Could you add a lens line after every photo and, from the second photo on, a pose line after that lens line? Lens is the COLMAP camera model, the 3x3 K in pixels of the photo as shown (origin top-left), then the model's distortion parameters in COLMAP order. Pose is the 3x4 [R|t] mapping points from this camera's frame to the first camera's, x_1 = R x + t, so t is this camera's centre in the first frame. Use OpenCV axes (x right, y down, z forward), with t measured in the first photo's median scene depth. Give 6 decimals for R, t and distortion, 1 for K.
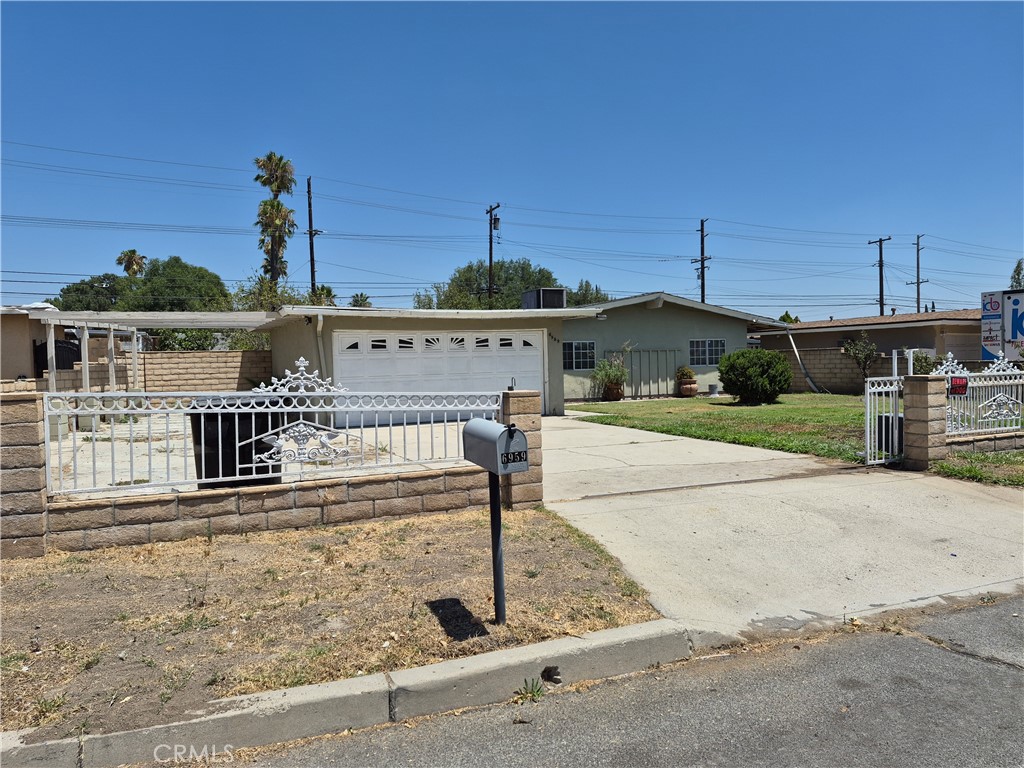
lens RADIAL K [[710.1, 0, 503.7], [0, 710.1, 386.2], [0, 0, 1]] dist [0.081858, -0.084298]
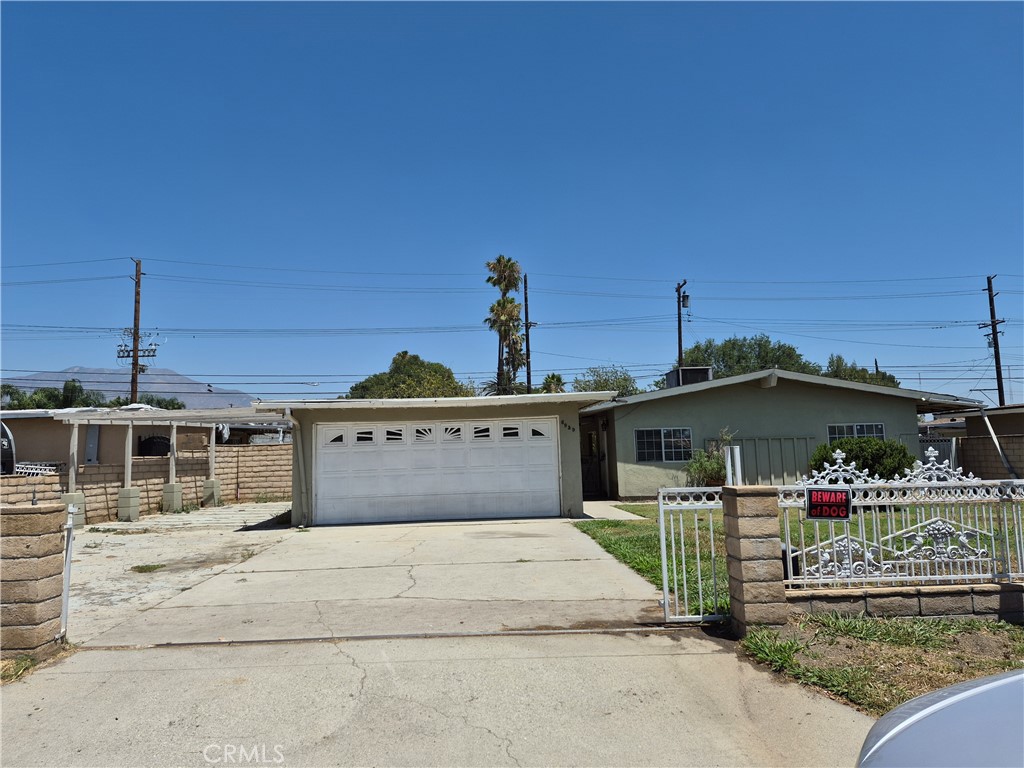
lens RADIAL K [[710.1, 0, 497.2], [0, 710.1, 368.6], [0, 0, 1]] dist [0.081858, -0.084298]
pose [[0.927102, -0.045413, -0.372047, 0.335535], [-0.008379, 0.989873, -0.141706, -0.014347], [0.374715, 0.134494, 0.917333, 0.167246]]
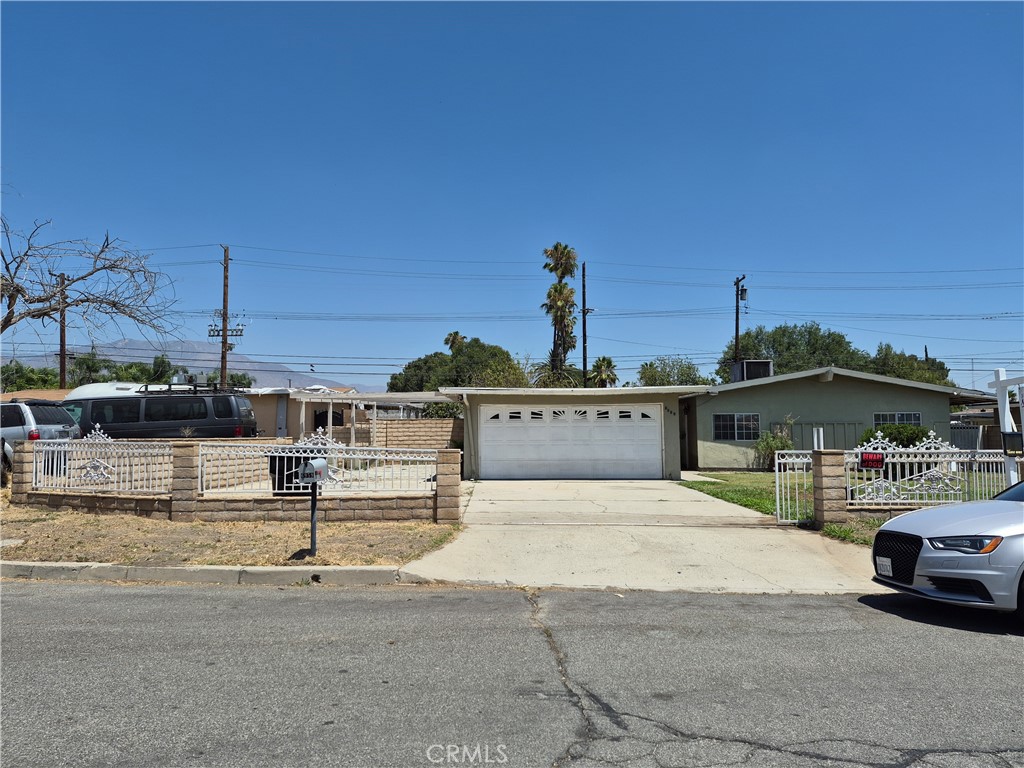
lens RADIAL K [[710.1, 0, 497.6], [0, 710.1, 382.6], [0, 0, 1]] dist [0.081858, -0.084298]
pose [[0.906732, -0.010414, -0.421578, 0.320854], [-0.031055, 0.995332, -0.091381, -0.000167], [0.420561, 0.095951, 0.902176, -0.165388]]
